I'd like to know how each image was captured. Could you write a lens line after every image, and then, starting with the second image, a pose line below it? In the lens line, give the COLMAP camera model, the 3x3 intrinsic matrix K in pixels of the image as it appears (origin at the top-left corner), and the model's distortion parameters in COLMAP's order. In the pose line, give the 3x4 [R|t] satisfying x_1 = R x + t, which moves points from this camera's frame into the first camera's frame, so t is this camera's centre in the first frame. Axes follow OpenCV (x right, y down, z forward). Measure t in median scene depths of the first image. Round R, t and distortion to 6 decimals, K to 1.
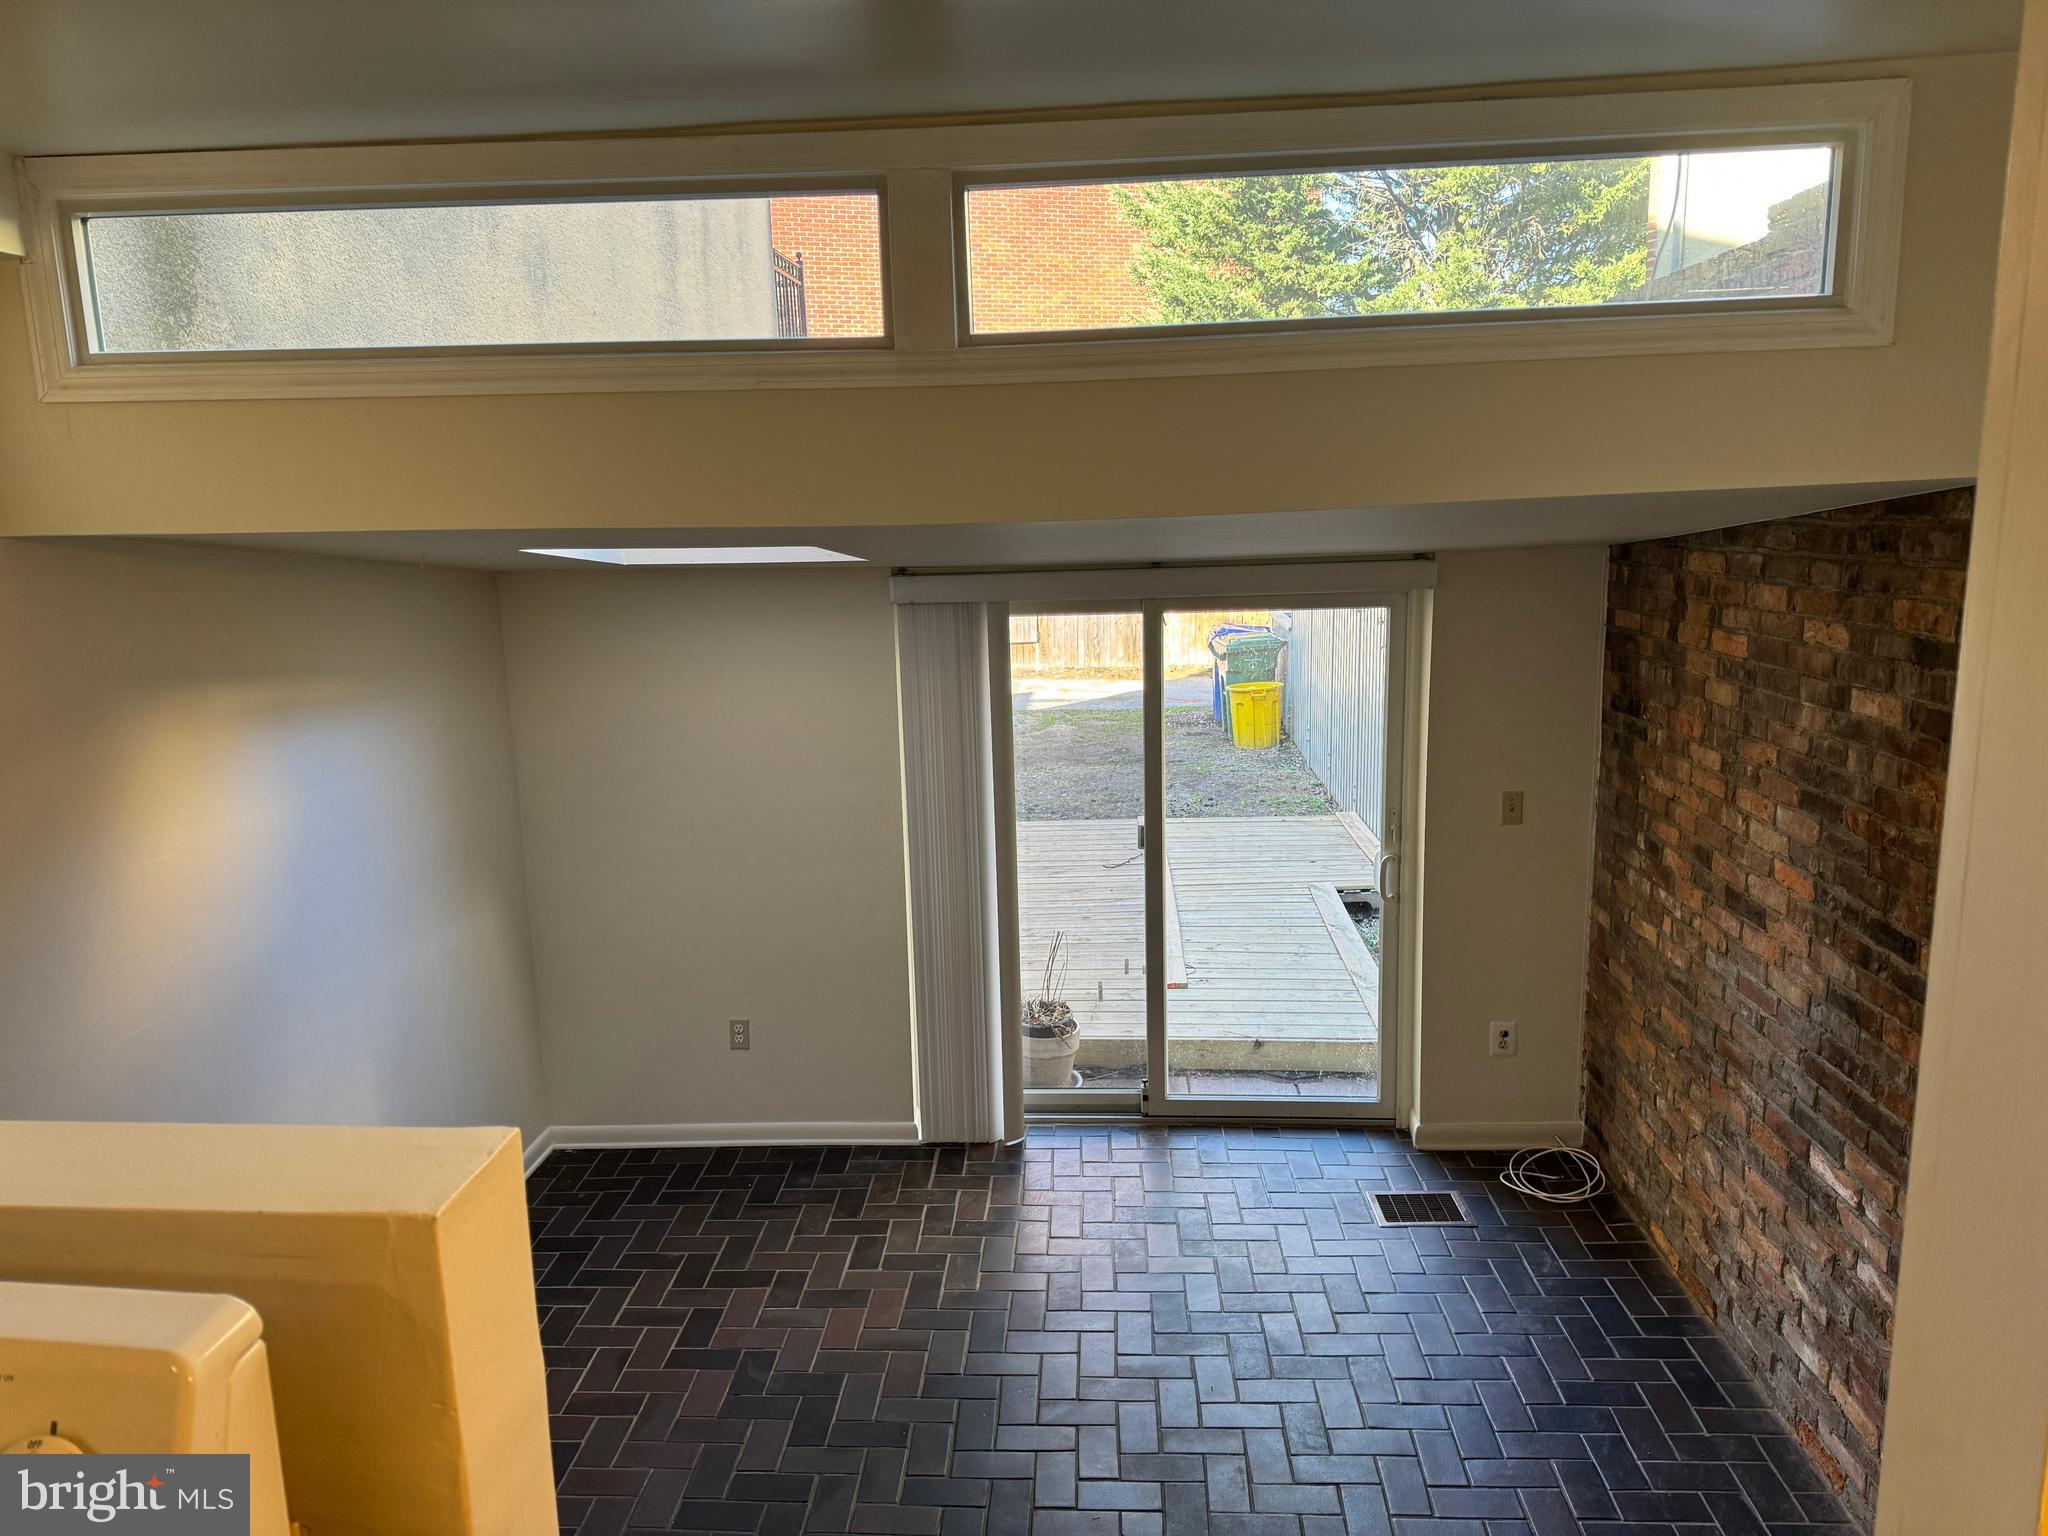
lens RADIAL K [[1417.2, 0, 1032.0], [0, 1417.2, 772.2], [0, 0, 1]] dist [0.069694, -0.094917]
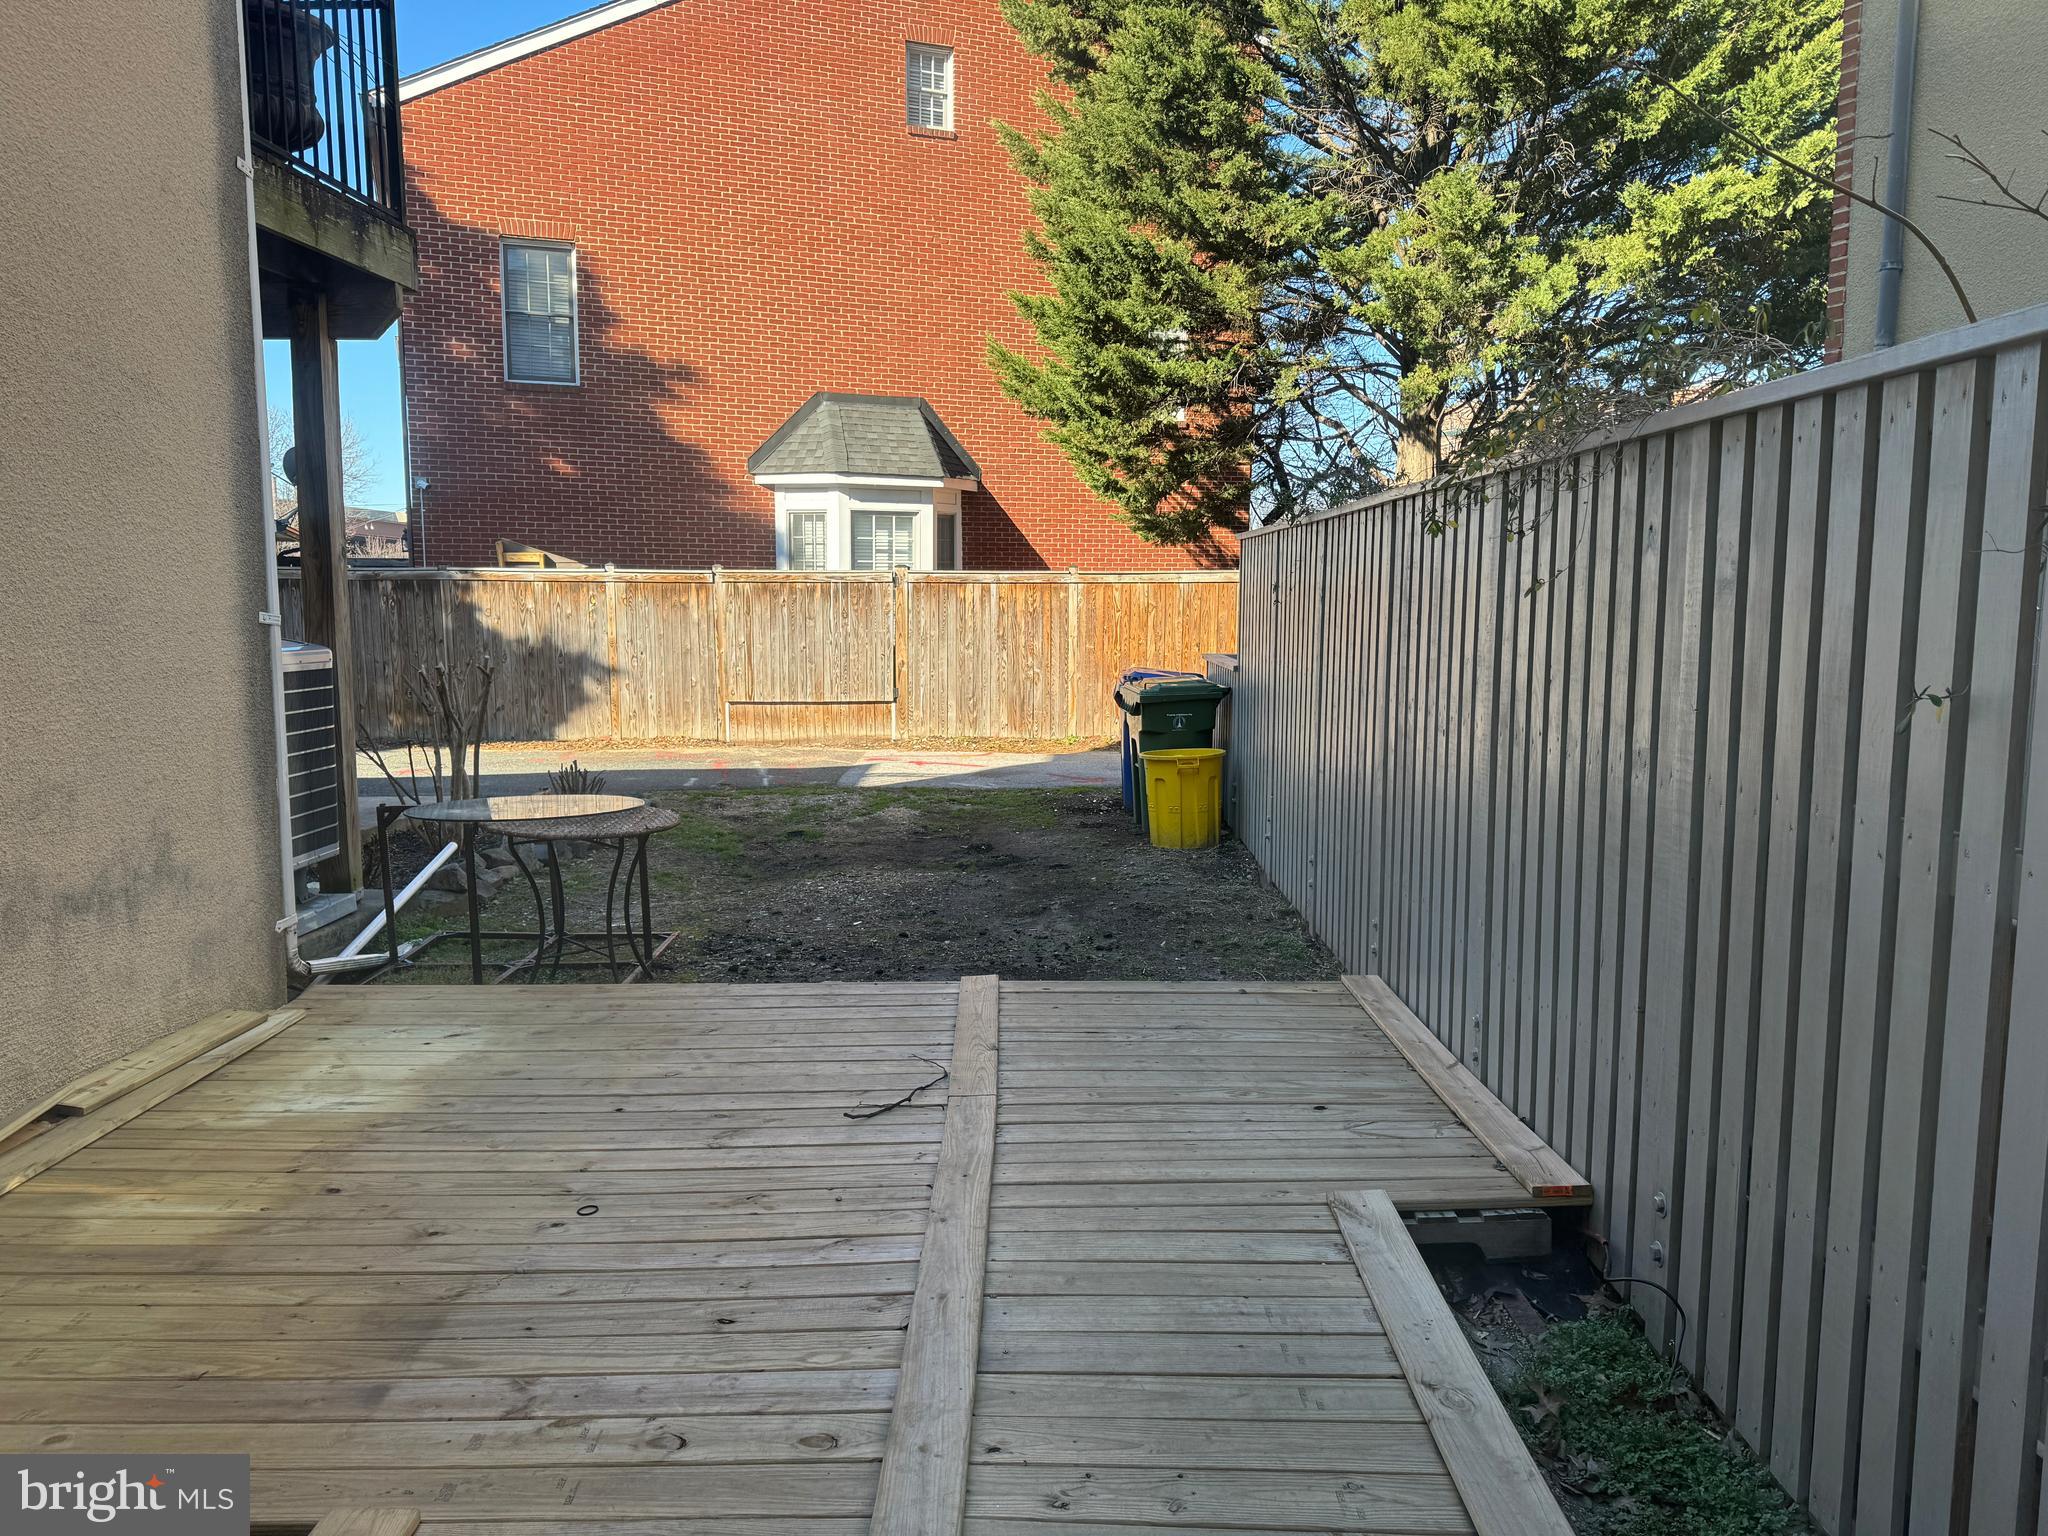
lens RADIAL K [[1417.2, 0, 1035.4], [0, 1417.2, 715.1], [0, 0, 1]] dist [0.069694, -0.094917]
pose [[0.998003, 0.025863, 0.057621, 0.156501], [-0.019480, 0.993884, -0.108697, -0.016864], [-0.060080, 0.107358, 0.992404, 1.078864]]
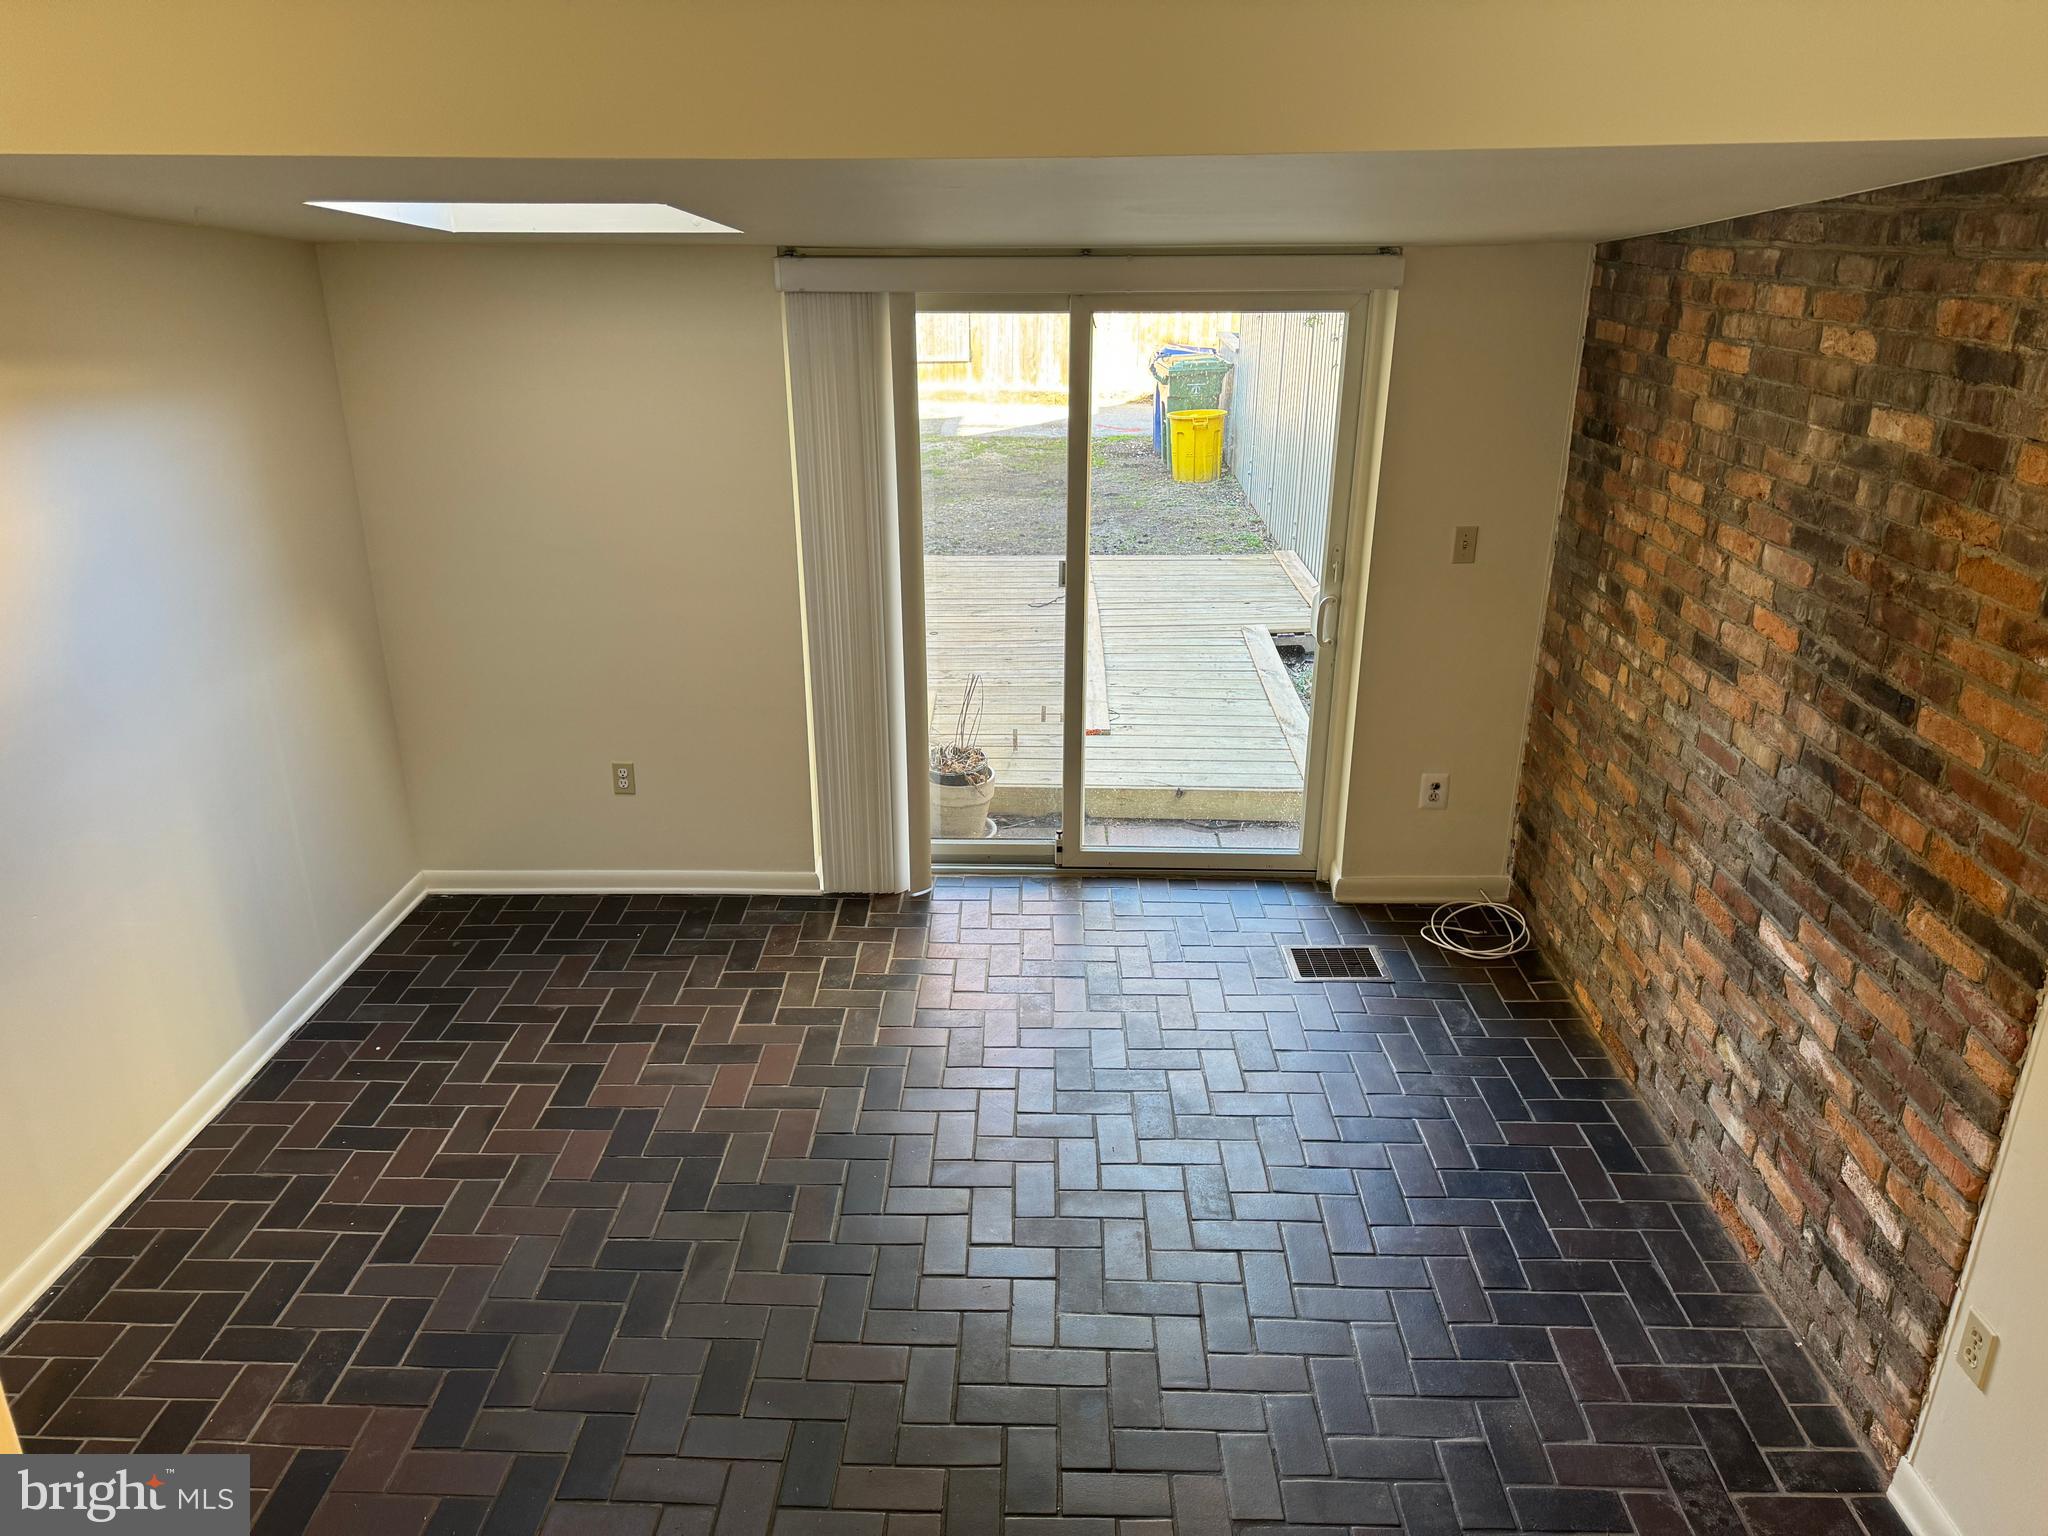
lens RADIAL K [[1417.2, 0, 1025.2], [0, 1417.2, 779.9], [0, 0, 1]] dist [0.069694, -0.094917]
pose [[0.999050, 0.011281, 0.042104, 0.016354], [-0.019053, 0.981788, 0.189022, 0.004914], [-0.039205, -0.189644, 0.981070, 0.078102]]
